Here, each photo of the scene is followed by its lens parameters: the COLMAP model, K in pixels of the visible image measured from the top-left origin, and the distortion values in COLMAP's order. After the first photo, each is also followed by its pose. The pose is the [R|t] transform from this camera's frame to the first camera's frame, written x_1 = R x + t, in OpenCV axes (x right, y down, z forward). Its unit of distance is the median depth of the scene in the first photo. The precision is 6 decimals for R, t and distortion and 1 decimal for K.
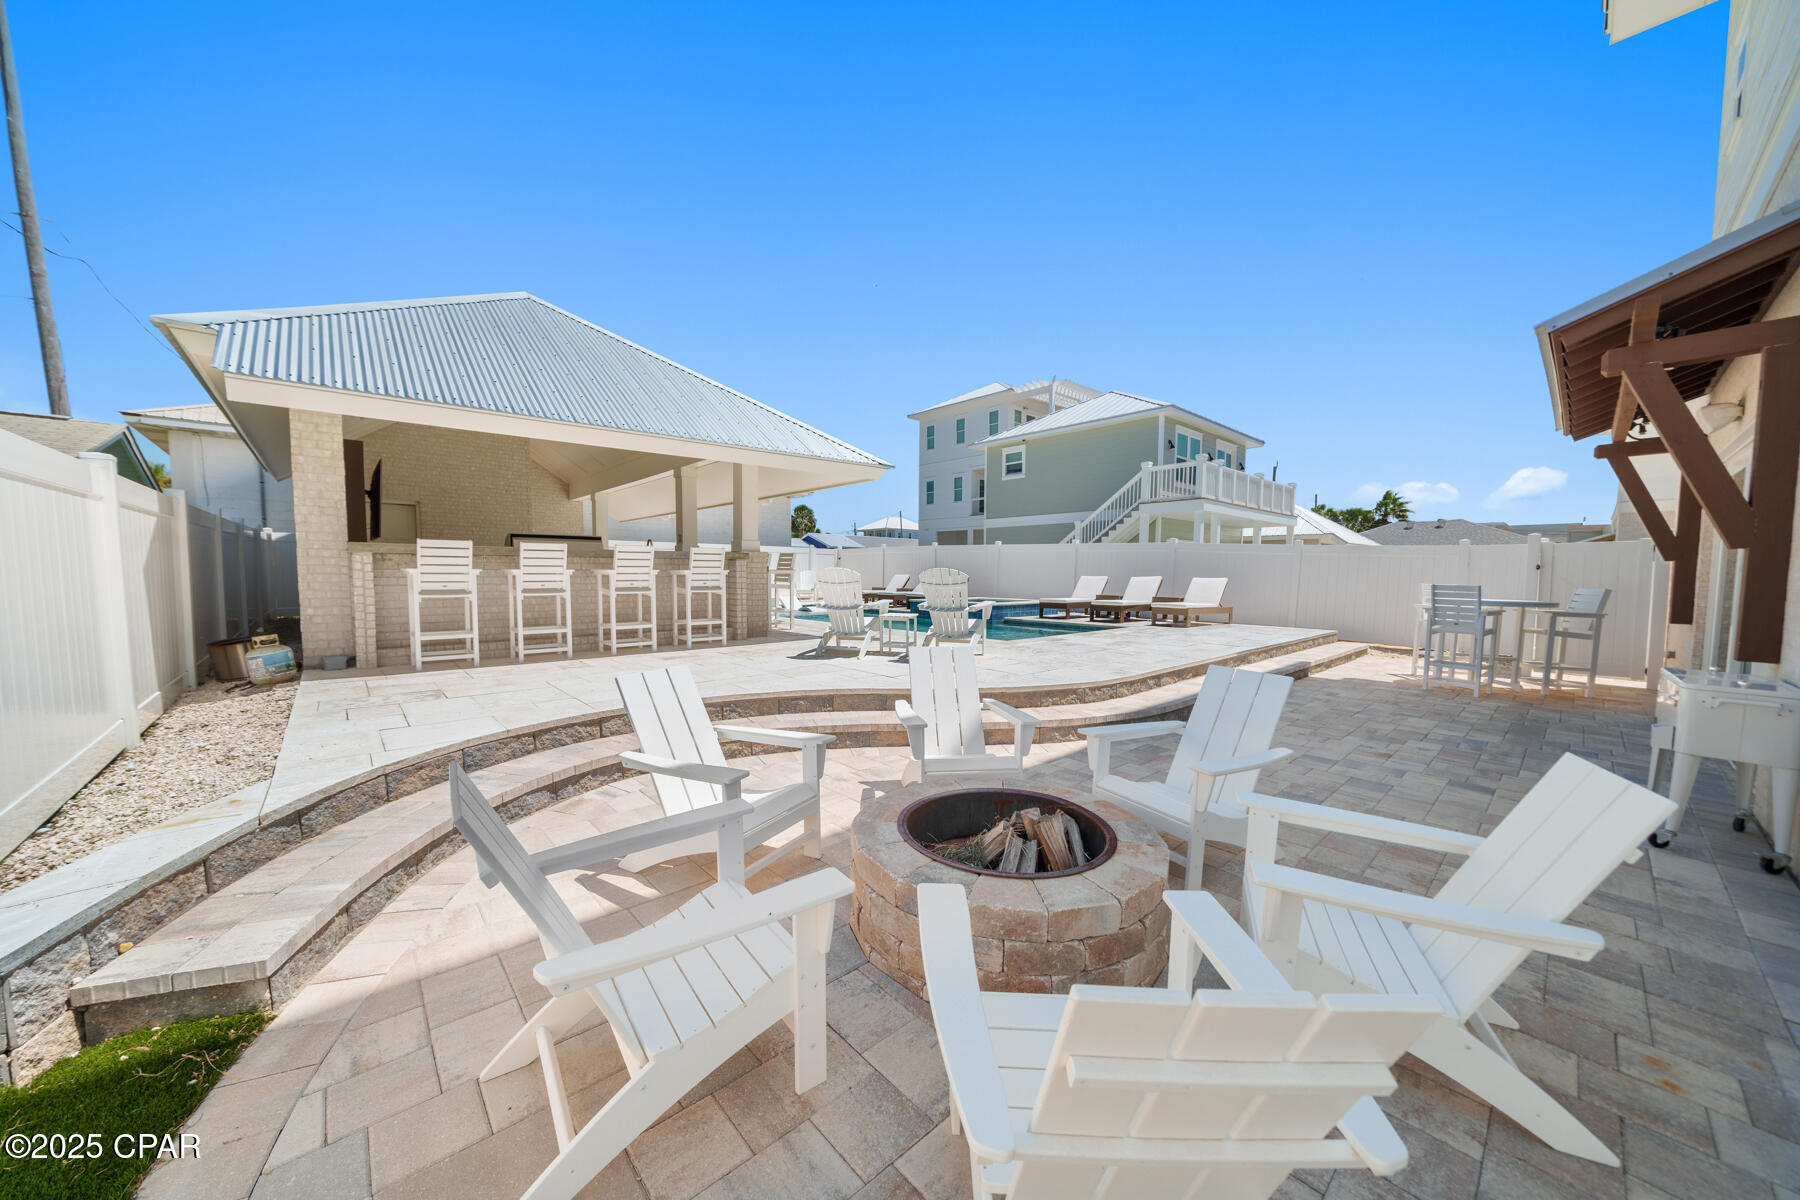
lens RADIAL K [[638.8, 0, 900.0], [0, 638.8, 600.0], [0, 0, 1]] dist [0.000183, -0.000200]
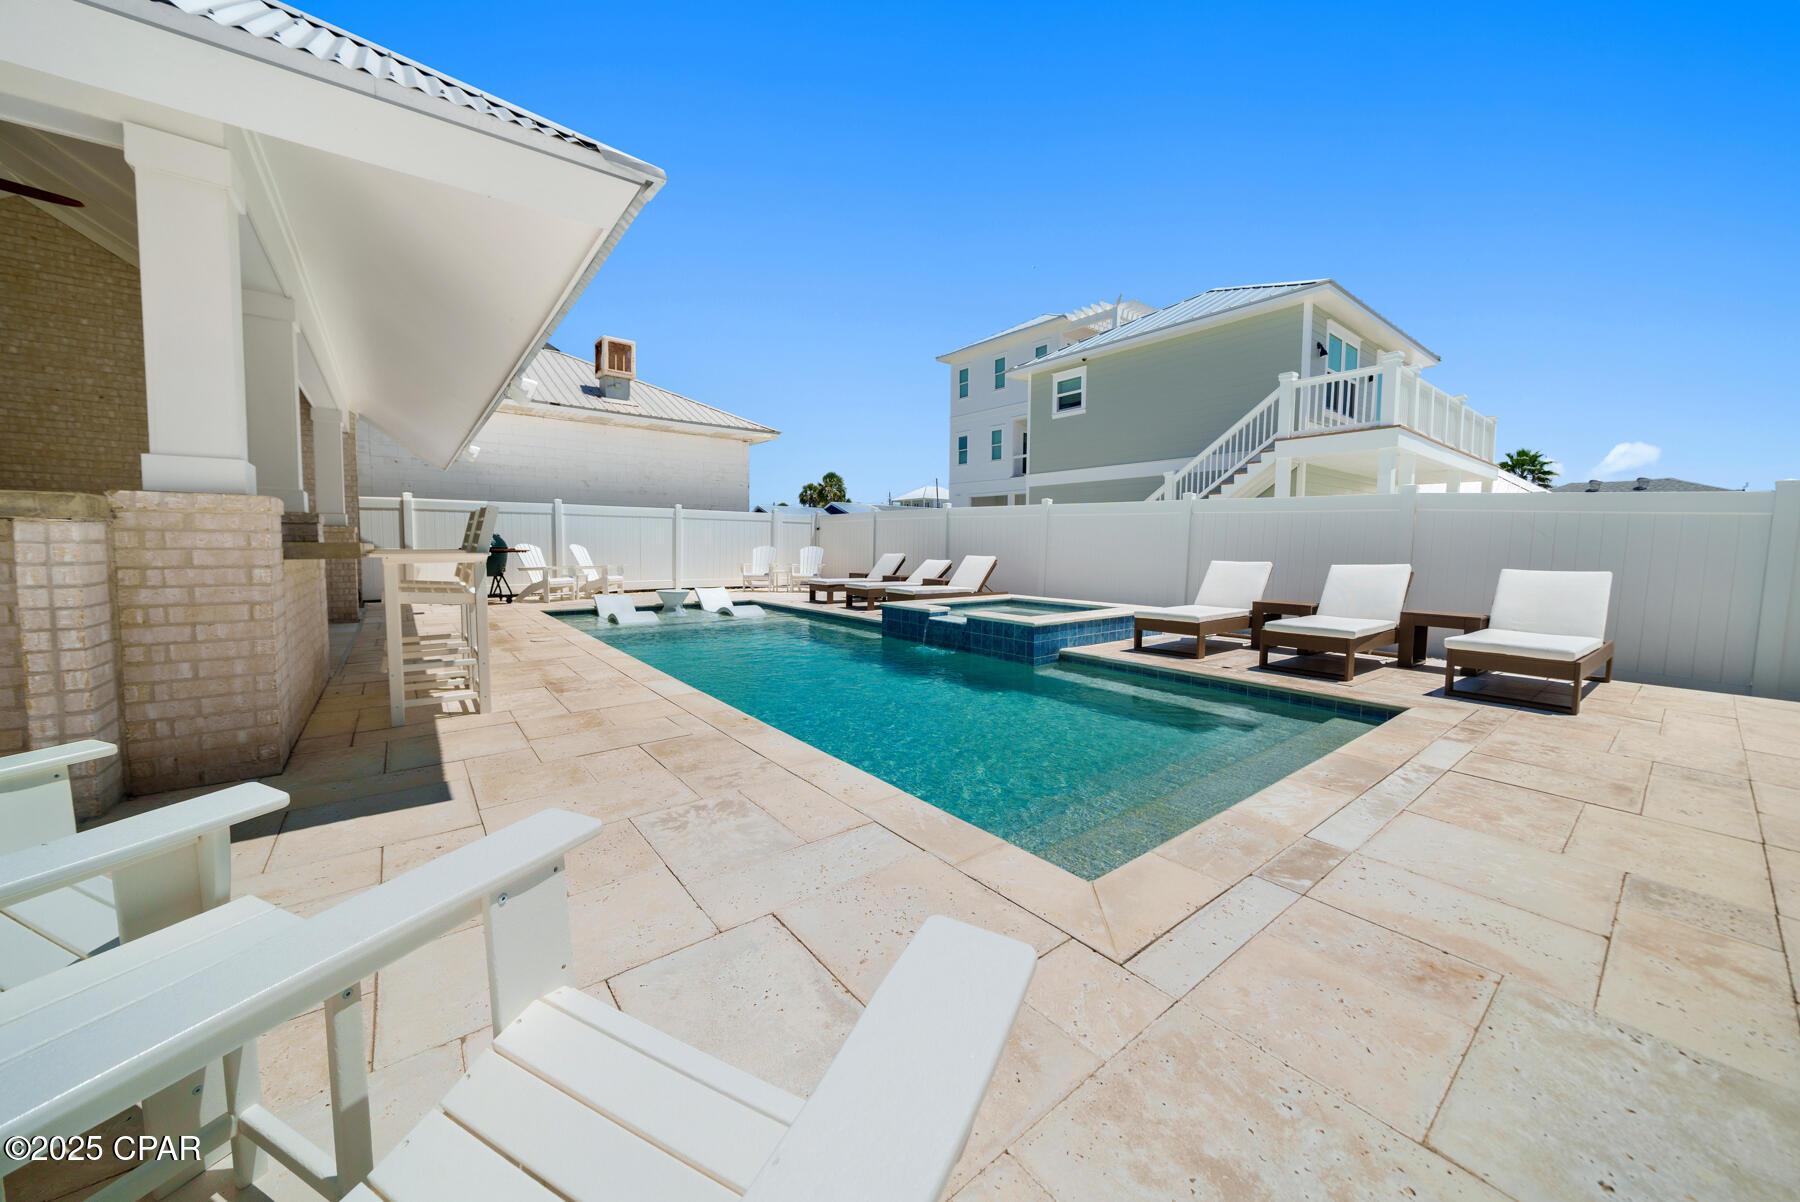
lens RADIAL K [[647.8, 0, 910.6], [0, 647.8, 582.4], [0, 0, 1]] dist [0.000852, -0.003080]
pose [[0.998663, 0.003095, -0.051605, 0.041024], [-0.002351, 0.999892, 0.014475, -0.016163], [0.051644, -0.014334, 0.998563, 0.274737]]
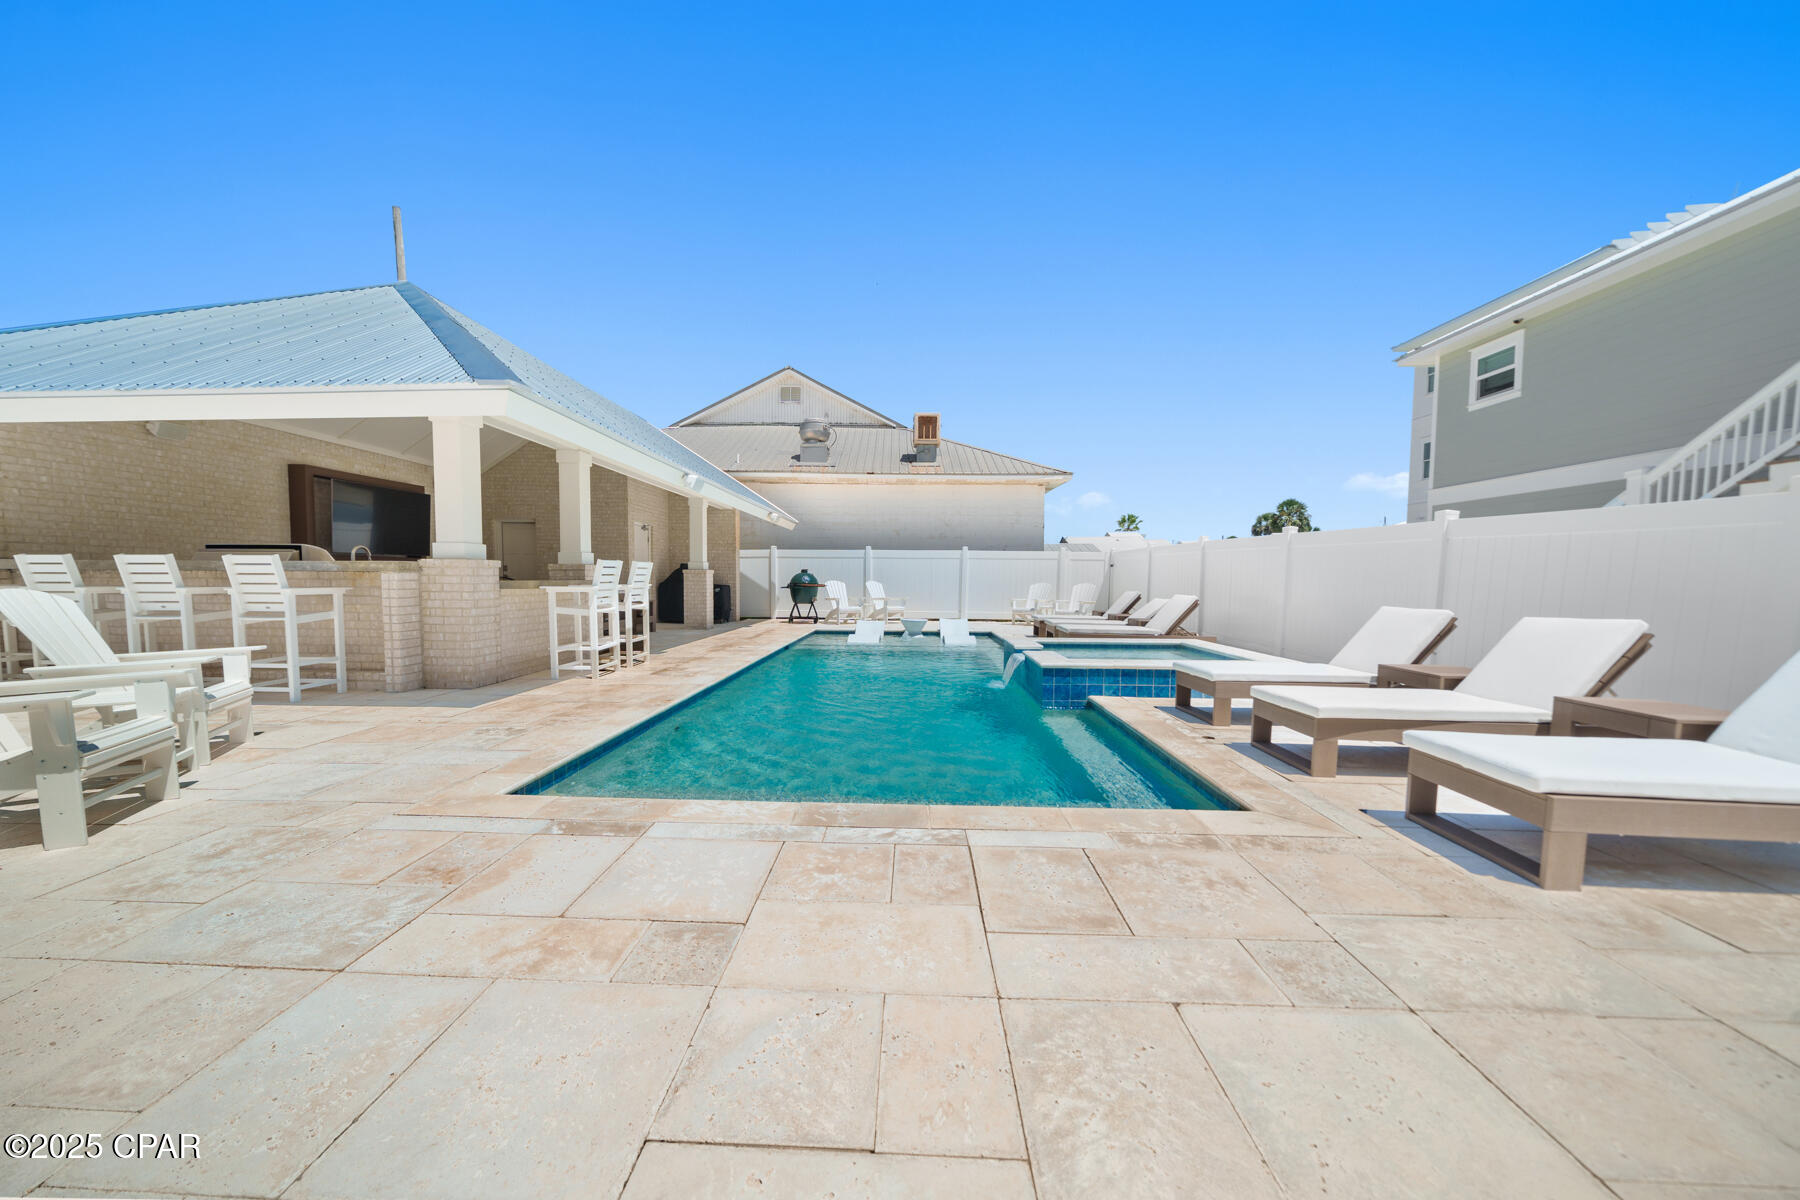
lens RADIAL K [[638.8, 0, 900.0], [0, 638.8, 600.0], [0, 0, 1]] dist [0.000183, -0.000200]
pose [[0.725227, 0.023648, -0.688104, 0.187337], [-0.033152, 0.999450, -0.000592, -0.018879], [0.687711, 0.023241, 0.725612, 0.313459]]
